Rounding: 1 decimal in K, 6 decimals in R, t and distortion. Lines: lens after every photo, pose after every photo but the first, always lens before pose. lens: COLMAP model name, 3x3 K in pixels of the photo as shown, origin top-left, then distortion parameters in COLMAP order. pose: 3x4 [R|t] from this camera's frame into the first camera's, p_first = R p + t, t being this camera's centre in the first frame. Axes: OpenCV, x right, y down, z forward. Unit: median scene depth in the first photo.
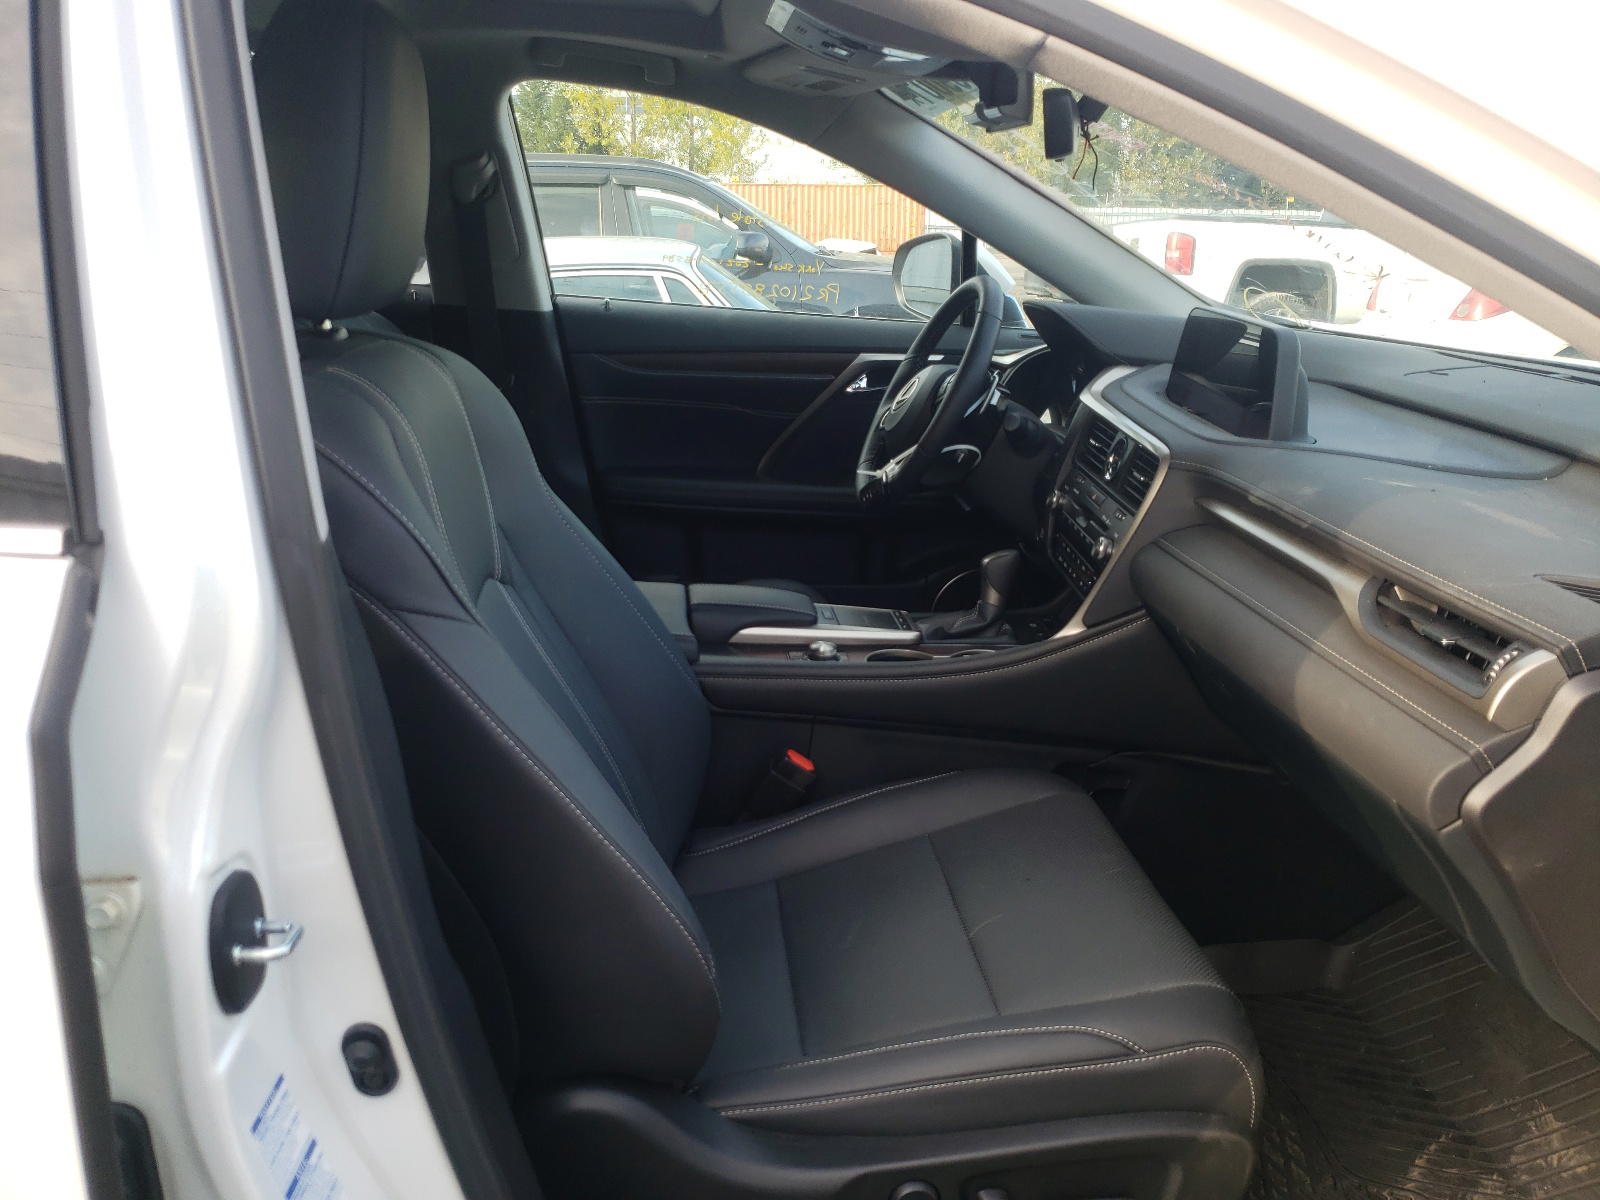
lens RADIAL K [[1223.1, 0, 800.0], [0, 1223.1, 600.0], [0, 0, 1]] dist [0.005534, 0.003825]
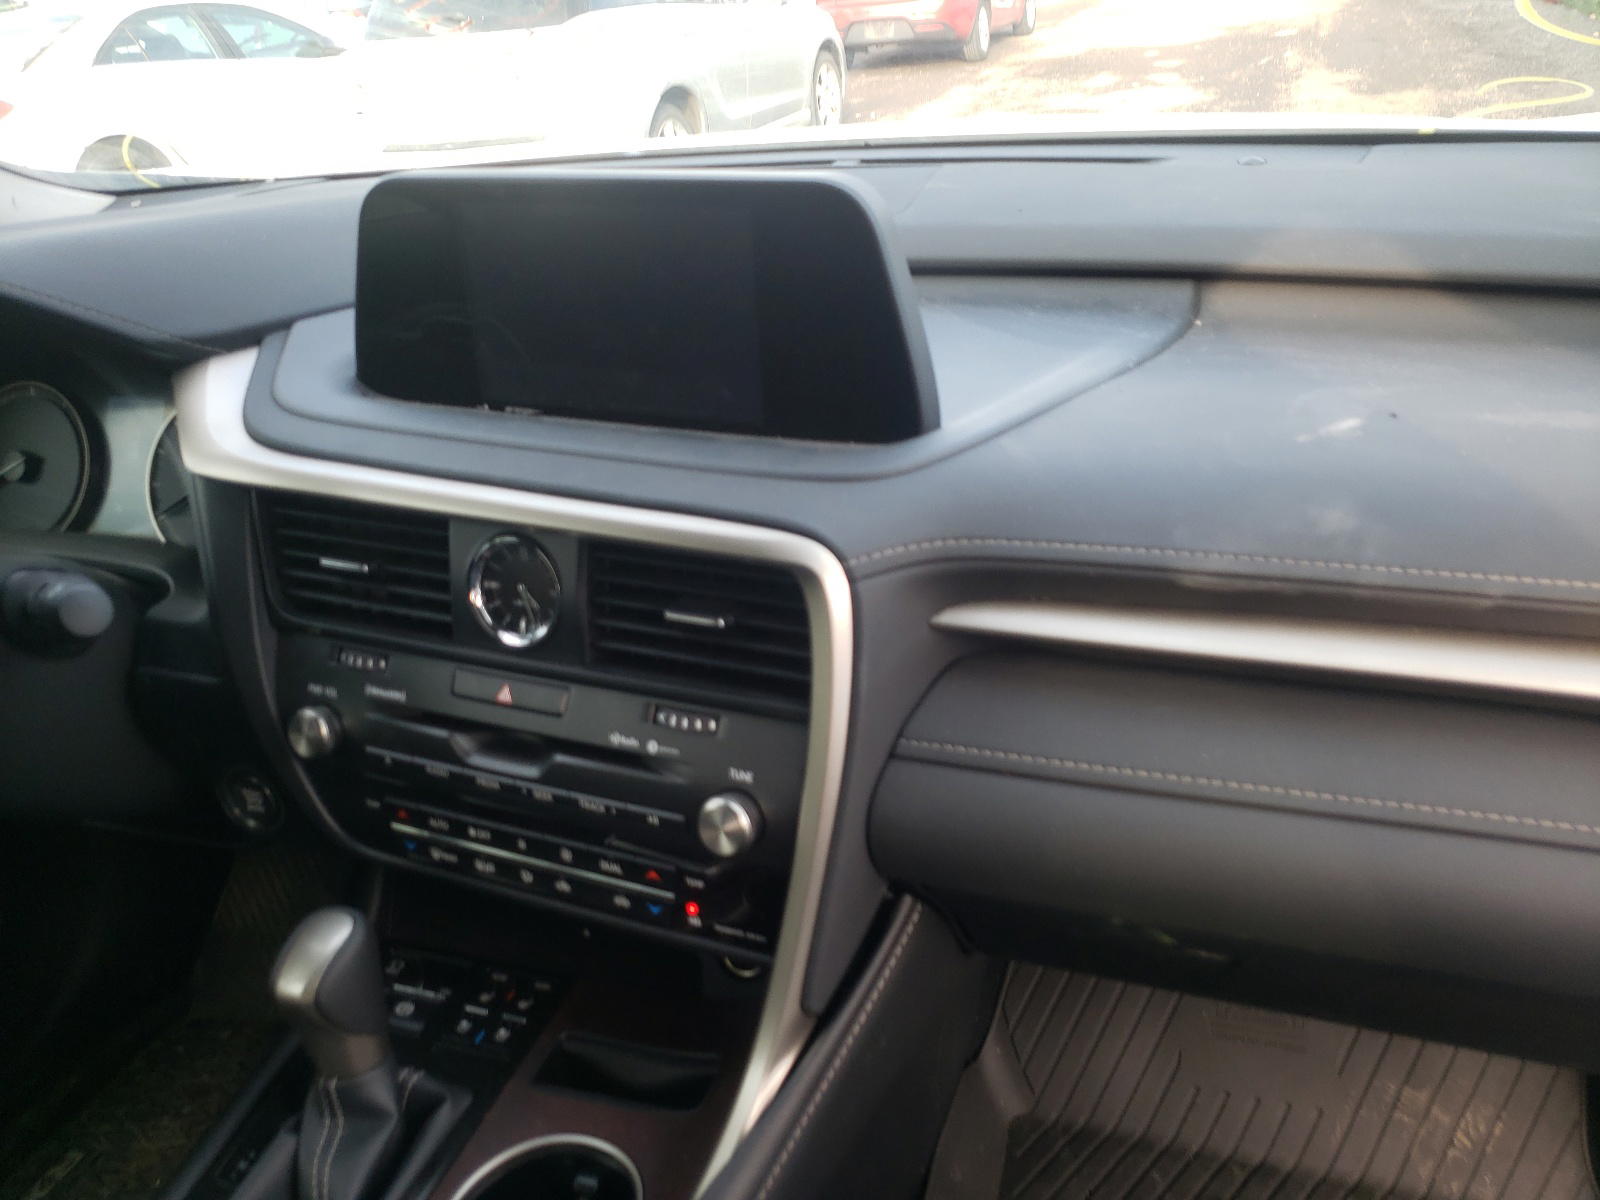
lens RADIAL K [[1223.1, 0, 800.0], [0, 1223.1, 600.0], [0, 0, 1]] dist [0.005534, 0.003825]
pose [[0.399775, -0.470152, 0.786853, -0.016395], [0.344165, 0.872618, 0.346538, -0.241813], [-0.849547, 0.132270, 0.510660, 0.812115]]
